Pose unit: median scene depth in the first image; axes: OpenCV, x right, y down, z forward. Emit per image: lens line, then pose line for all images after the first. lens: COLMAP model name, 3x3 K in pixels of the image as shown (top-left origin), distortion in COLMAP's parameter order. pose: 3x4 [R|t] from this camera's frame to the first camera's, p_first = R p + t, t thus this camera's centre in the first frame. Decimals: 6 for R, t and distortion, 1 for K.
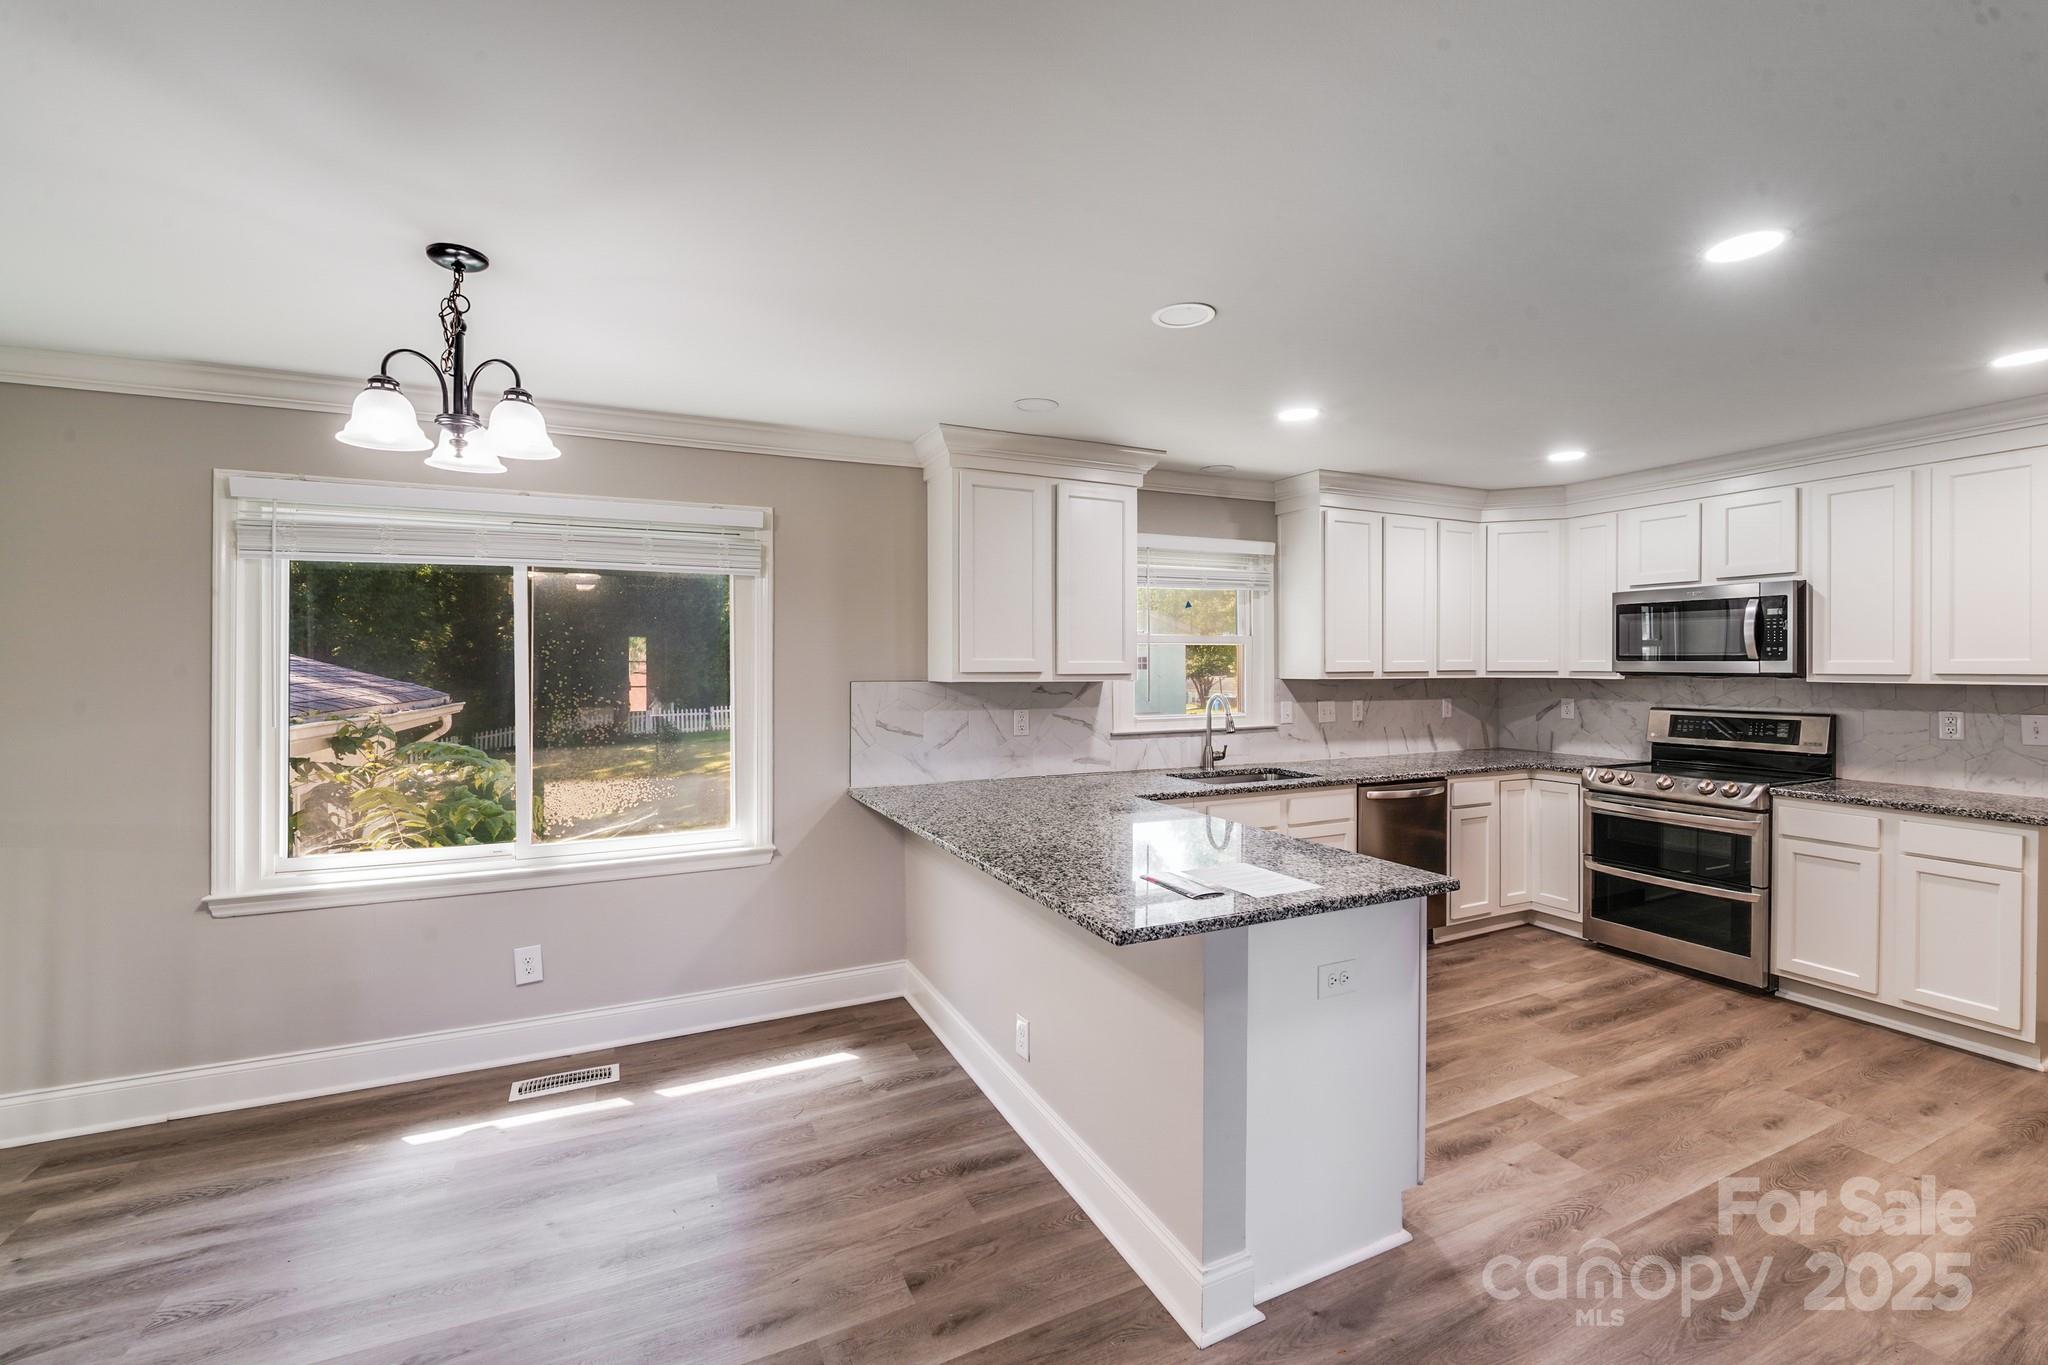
lens RADIAL K [[845.6, 0, 1007.9], [0, 845.6, 668.7], [0, 0, 1]] dist [-0.001921, -0.004300]
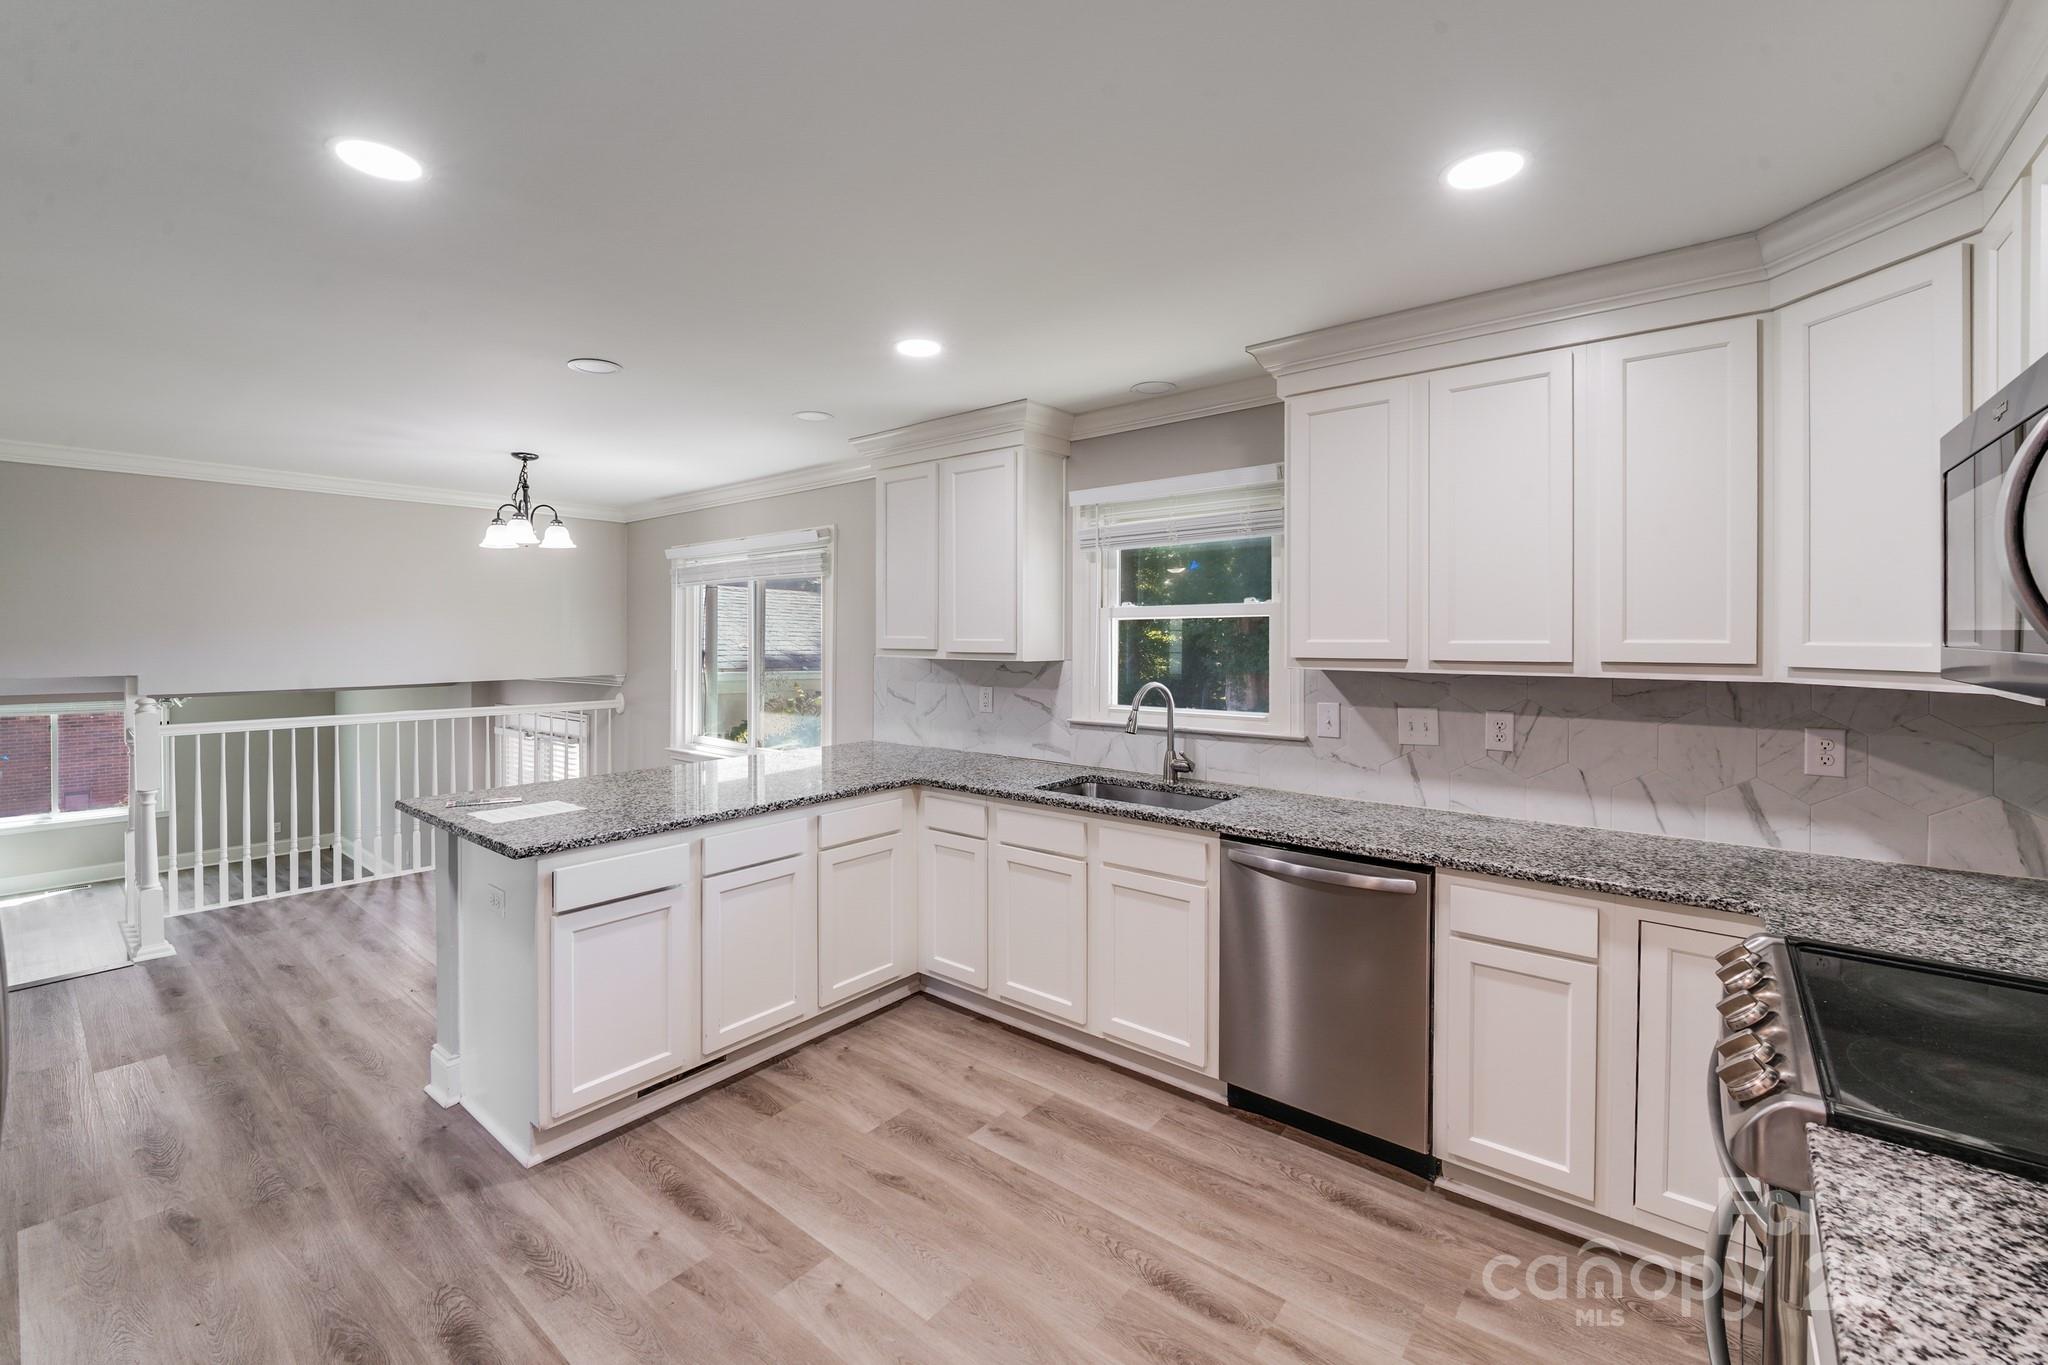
lens RADIAL K [[847.8, 0, 1017.1], [0, 847.8, 641.1], [0, 0, 1]] dist [-0.010008, -0.000027]
pose [[0.435118, 0.008390, -0.900334, 0.918341], [-0.006488, 0.999960, 0.006183, -0.012198], [0.900350, 0.003151, 0.435155, 0.577609]]
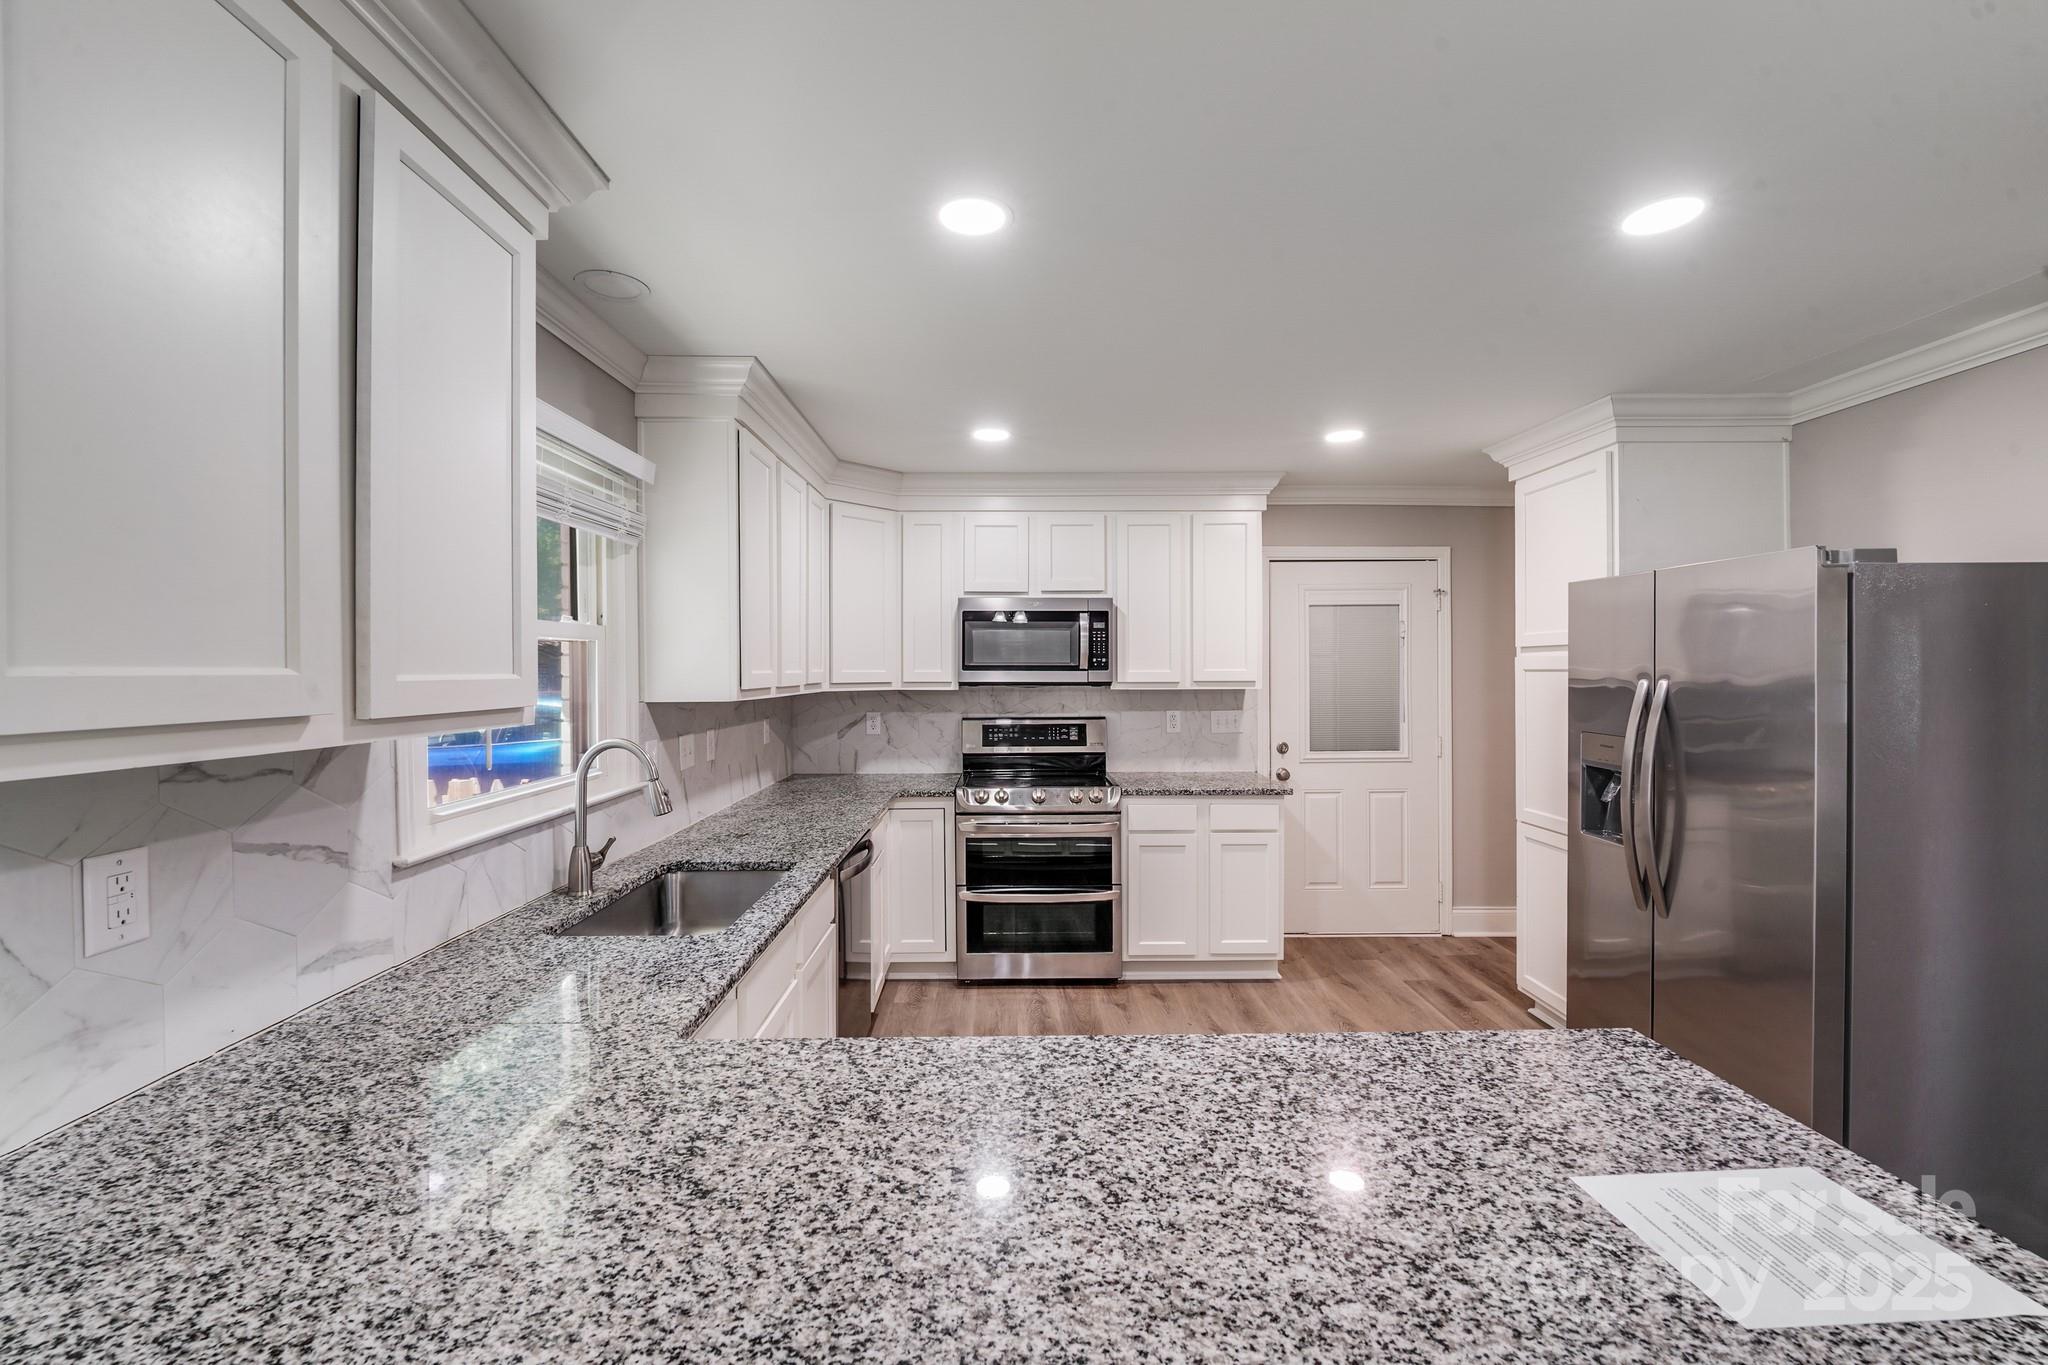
lens RADIAL K [[833.4, 0, 1018.6], [0, 833.4, 670.9], [0, 0, 1]] dist [-0.012467, -0.000070]
pose [[0.407161, -0.001751, 0.913355, -0.105380], [0.007162, 0.999974, -0.001275, -0.007971], [-0.913328, 0.007060, 0.407163, 0.607400]]
